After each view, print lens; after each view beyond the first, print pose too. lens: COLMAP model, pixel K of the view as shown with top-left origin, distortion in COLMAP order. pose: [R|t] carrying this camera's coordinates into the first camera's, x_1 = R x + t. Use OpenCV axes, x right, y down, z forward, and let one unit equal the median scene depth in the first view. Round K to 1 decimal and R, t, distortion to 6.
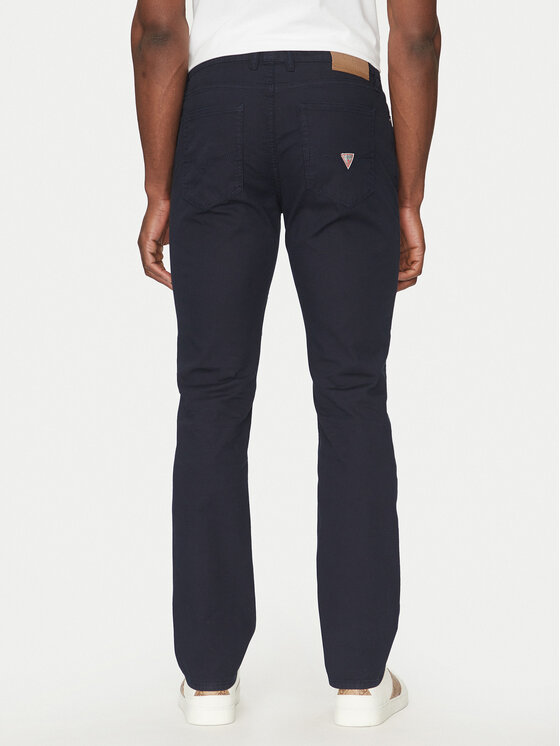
lens RADIAL K [[1776.7, 0, 280.0], [0, 1776.7, 373.0], [0, 0, 1]] dist [-0.328682, 0.072765]
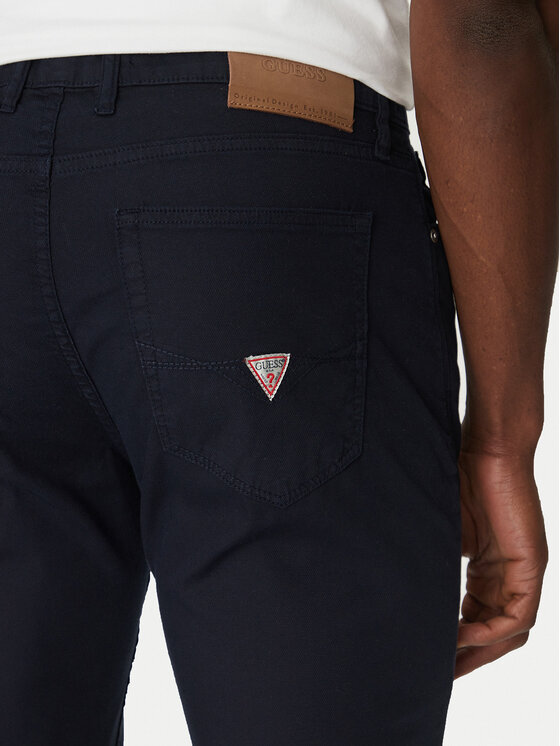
lens RADIAL K [[1481.0, 0, 280.0], [0, 1481.0, 373.0], [0, 0, 1]] dist [0.144058, 0.044932]
pose [[0.977187, 0.002791, -0.212364, 0.100382], [0.000916, 0.999849, 0.017351, -0.124089], [0.212381, -0.017150, 0.977037, 0.710379]]
